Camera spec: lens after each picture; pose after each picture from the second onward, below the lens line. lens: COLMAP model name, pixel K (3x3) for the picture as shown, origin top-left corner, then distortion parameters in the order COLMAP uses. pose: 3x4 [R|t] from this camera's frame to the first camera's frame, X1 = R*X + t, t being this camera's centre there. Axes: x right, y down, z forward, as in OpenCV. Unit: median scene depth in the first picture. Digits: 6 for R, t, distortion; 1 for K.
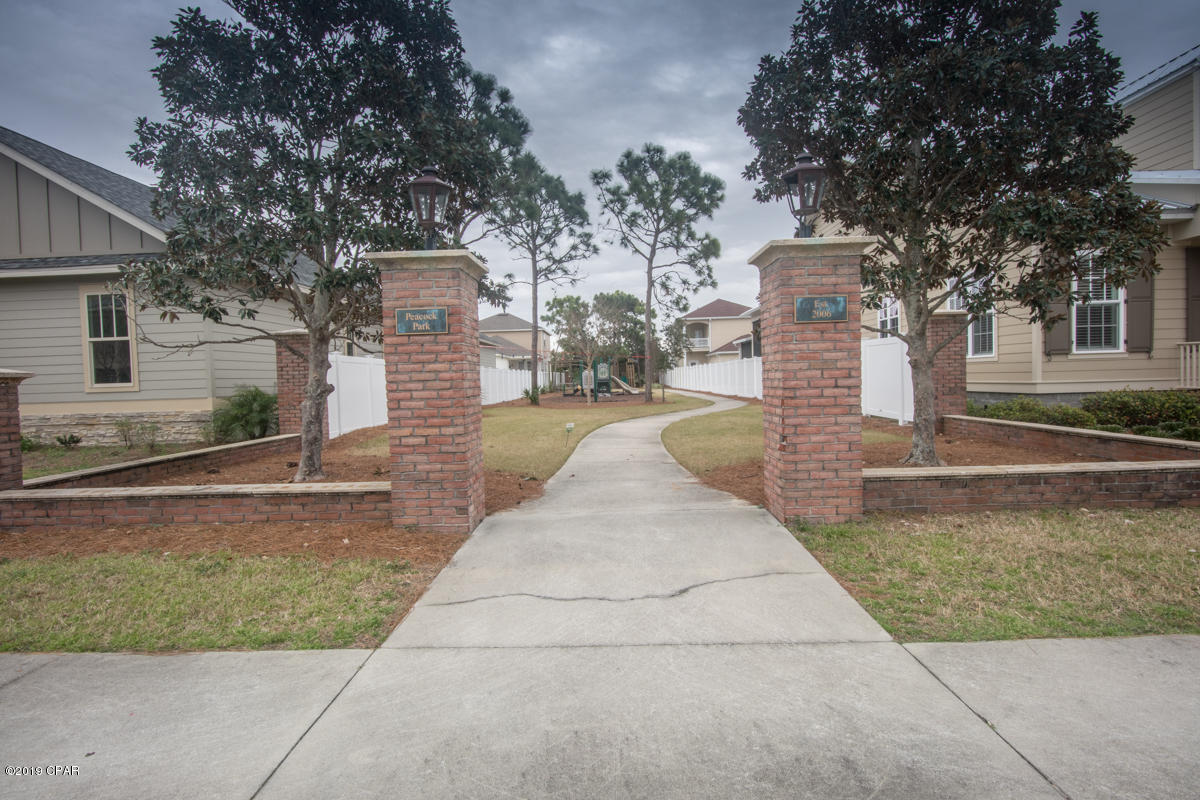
lens RADIAL K [[606.9, 0, 597.5], [0, 606.9, 400.5], [0, 0, 1]] dist [-0.021728, -0.001246]
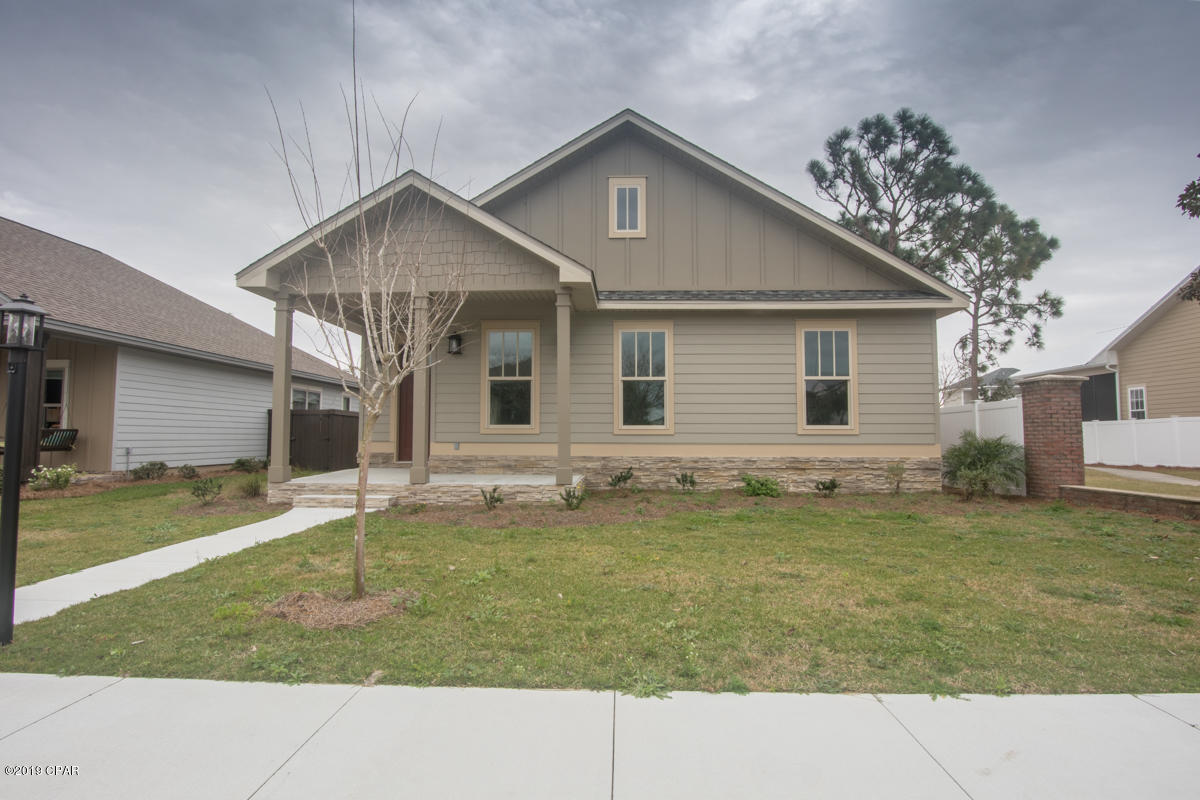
lens RADIAL K [[634.8, 0, 605.0], [0, 634.8, 398.7], [0, 0, 1]] dist [-0.022519, -0.000263]
pose [[0.999417, 0.034126, -0.000881, -1.162937], [-0.034055, 0.994875, -0.095206, 0.036050], [-0.002372, 0.095180, 0.995457, 0.012416]]
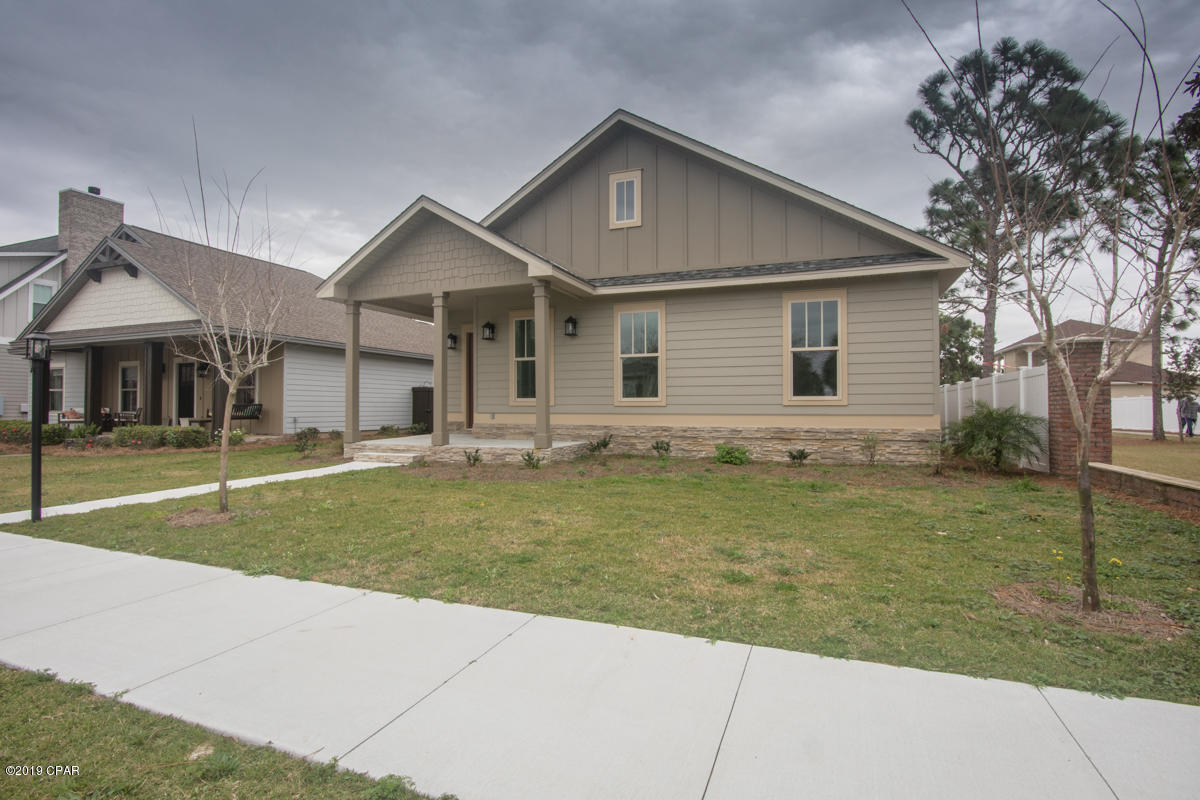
lens RADIAL K [[606.9, 0, 597.5], [0, 606.9, 400.5], [0, 0, 1]] dist [-0.021728, -0.001246]
pose [[0.938860, 0.027412, -0.343206, -0.807389], [-0.041919, 0.998511, -0.034921, 0.025541], [0.341737, 0.047172, 0.938611, -0.006637]]
